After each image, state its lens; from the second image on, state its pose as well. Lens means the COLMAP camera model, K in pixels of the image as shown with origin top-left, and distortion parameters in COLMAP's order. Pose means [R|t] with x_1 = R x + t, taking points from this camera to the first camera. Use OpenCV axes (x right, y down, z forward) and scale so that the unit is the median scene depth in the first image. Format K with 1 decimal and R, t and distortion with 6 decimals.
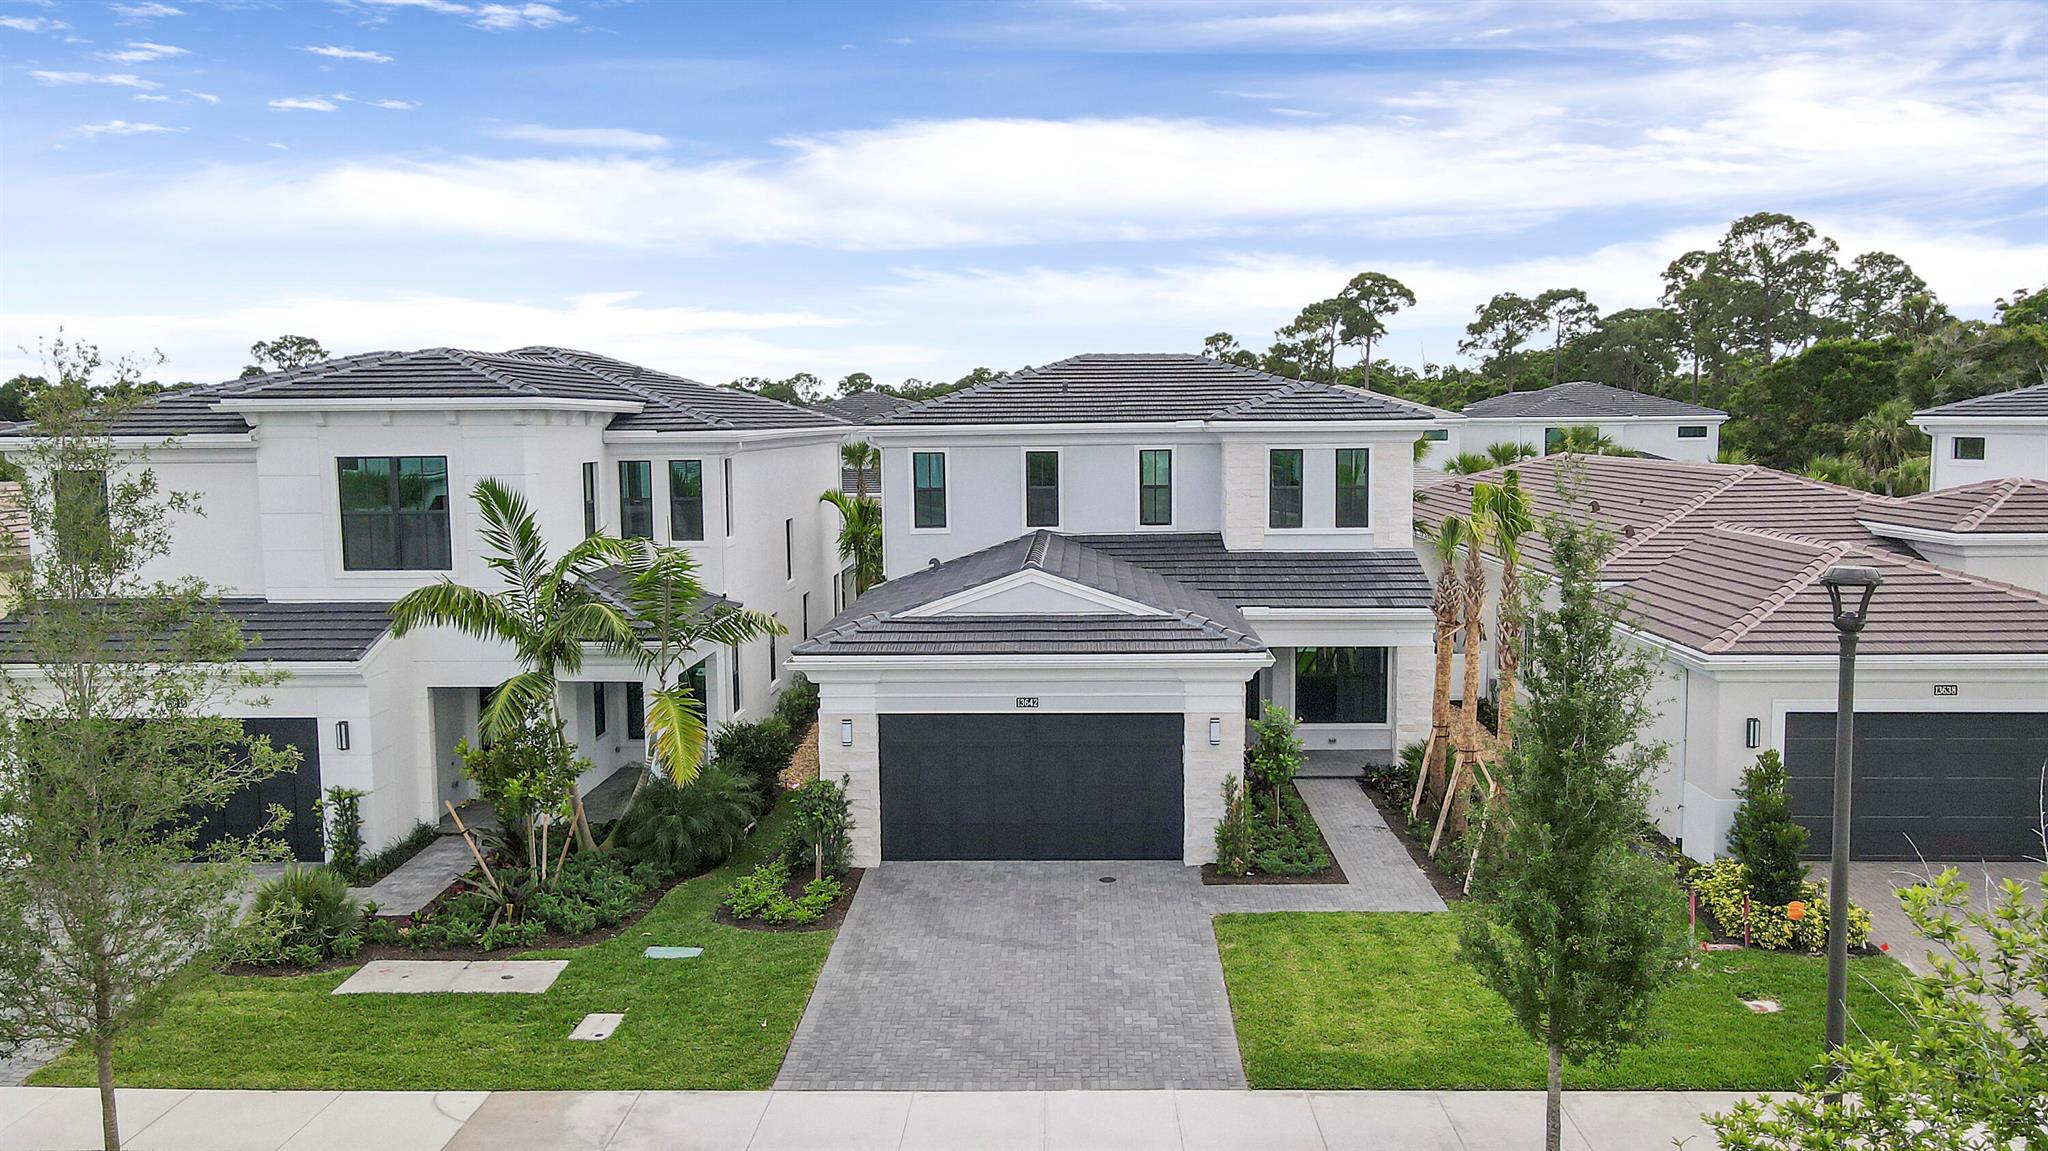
lens RADIAL K [[1518.6, 0, 1028.2], [0, 1518.6, 612.5], [0, 0, 1]] dist [0.009711, 0.006969]
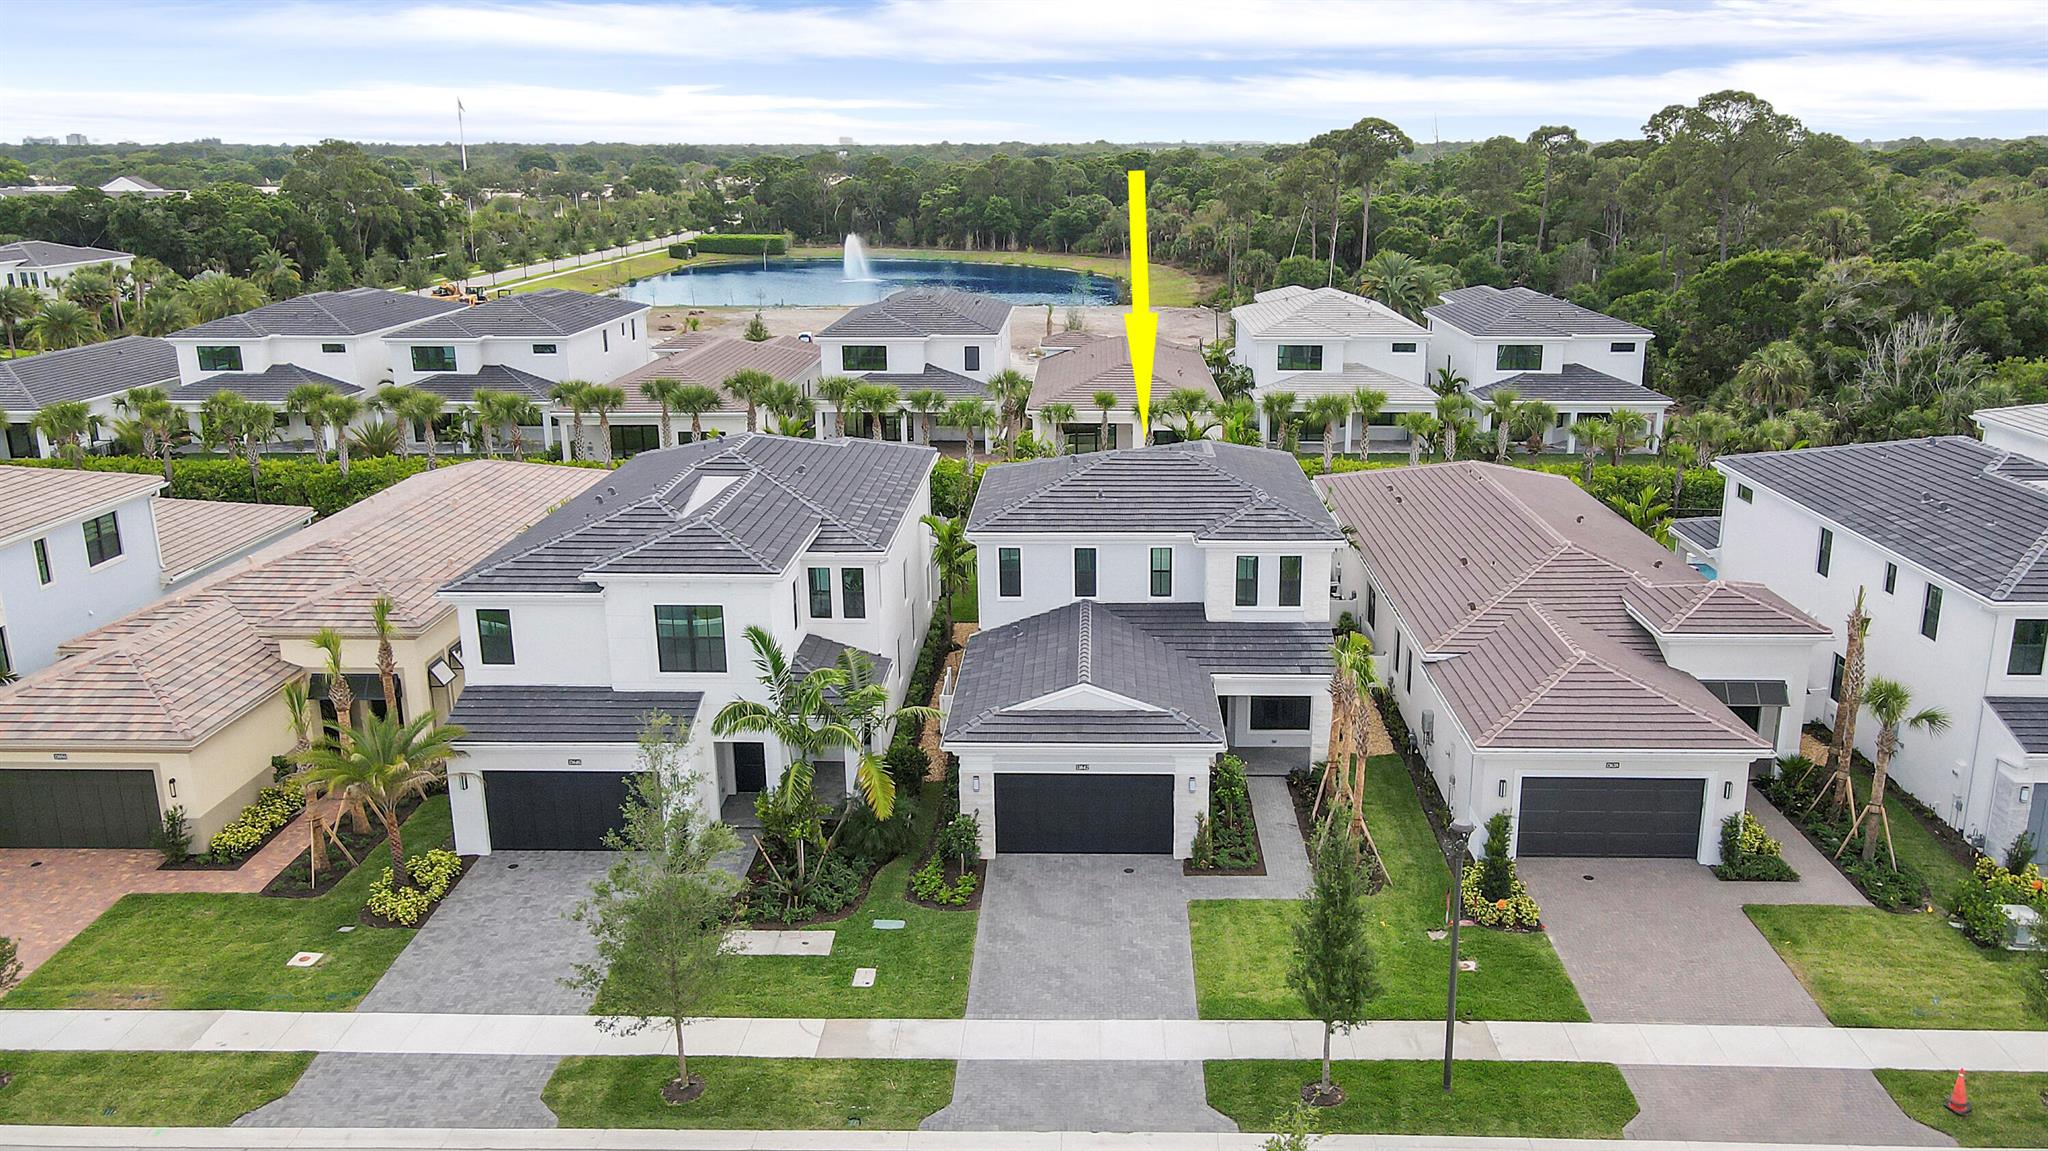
lens RADIAL K [[1531.0, 0, 1057.0], [0, 1531.0, 574.0], [0, 0, 1]] dist [0.006074, 0.009792]
pose [[0.999938, -0.000471, 0.011163, -0.048163], [-0.001148, 0.989489, 0.144602, -0.403990], [-0.011114, -0.144606, 0.989427, -0.666014]]
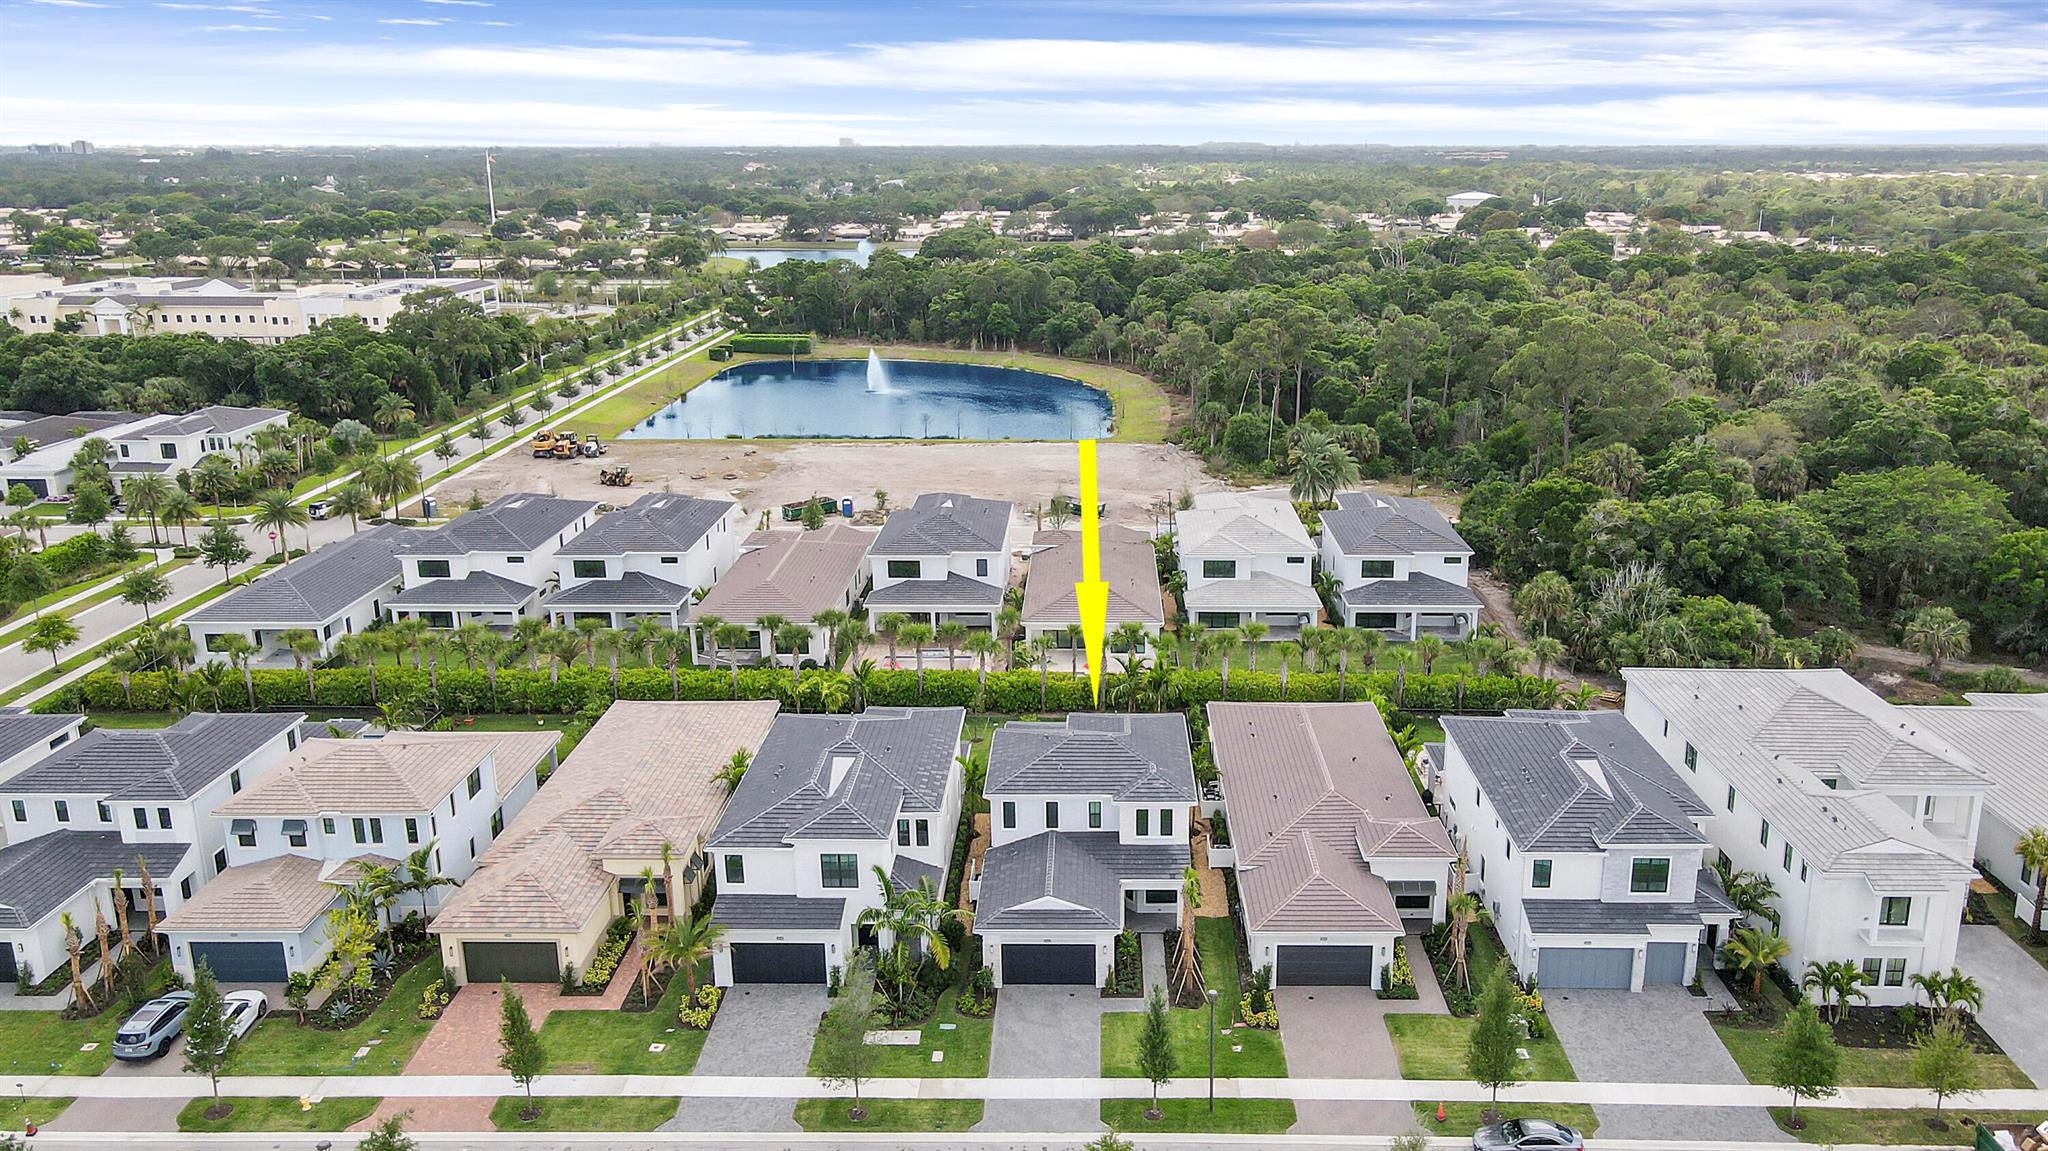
lens RADIAL K [[1529.7, 0, 1070.1], [0, 1529.7, 568.8], [0, 0, 1]] dist [0.002154, 0.019697]
pose [[0.999815, -0.003266, 0.018949, -0.011690], [0.000508, 0.989615, 0.143742, -1.200244], [-0.019222, -0.143705, 0.989434, -2.126139]]
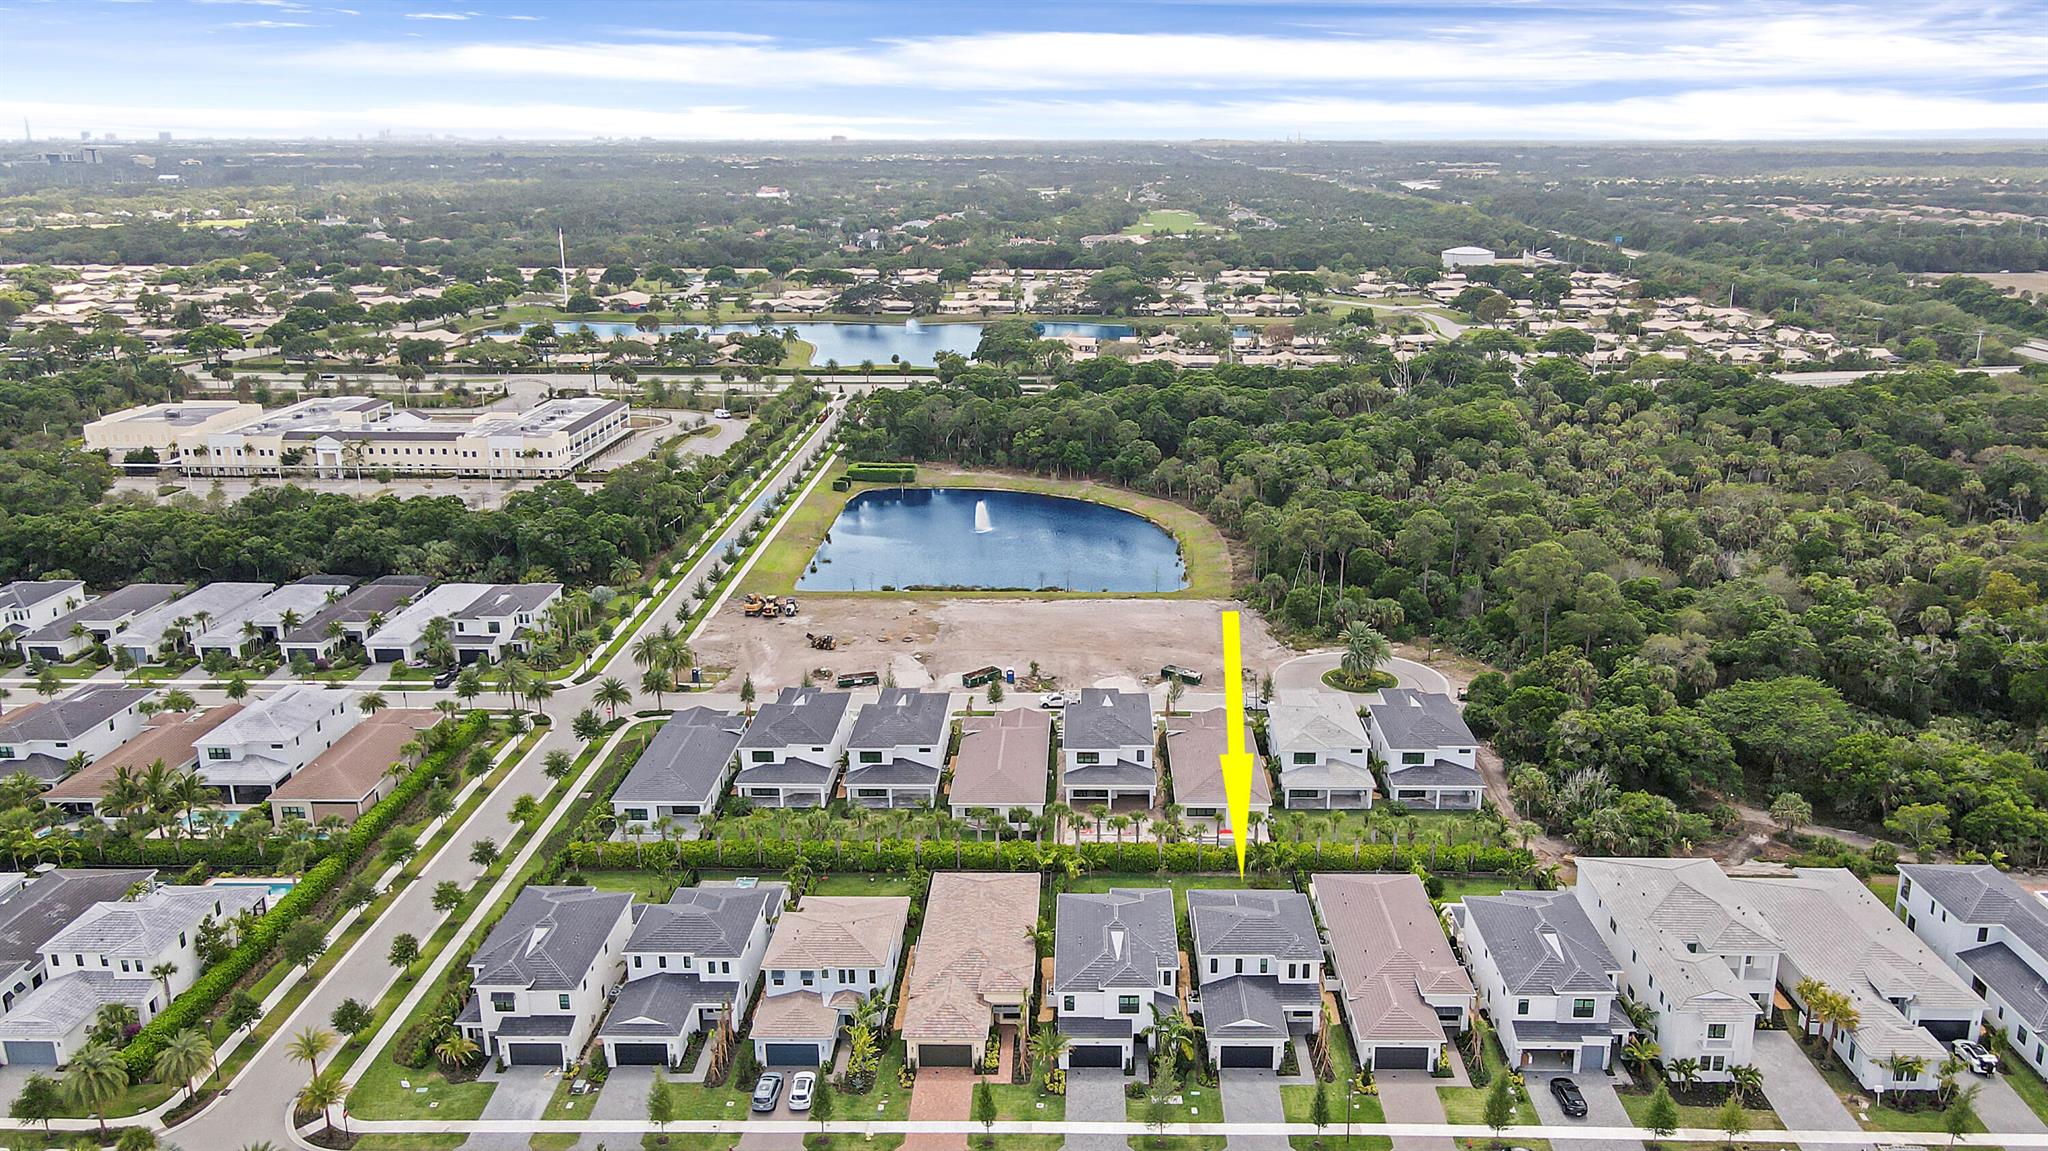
lens RADIAL K [[1531.0, 0, 1057.0], [0, 1531.0, 574.0], [0, 0, 1]] dist [0.006074, 0.009792]
pose [[0.999850, -0.004060, 0.016854, -0.820997], [0.001461, 0.988463, 0.151454, -2.616689], [-0.017275, -0.151407, 0.988321, -4.523024]]
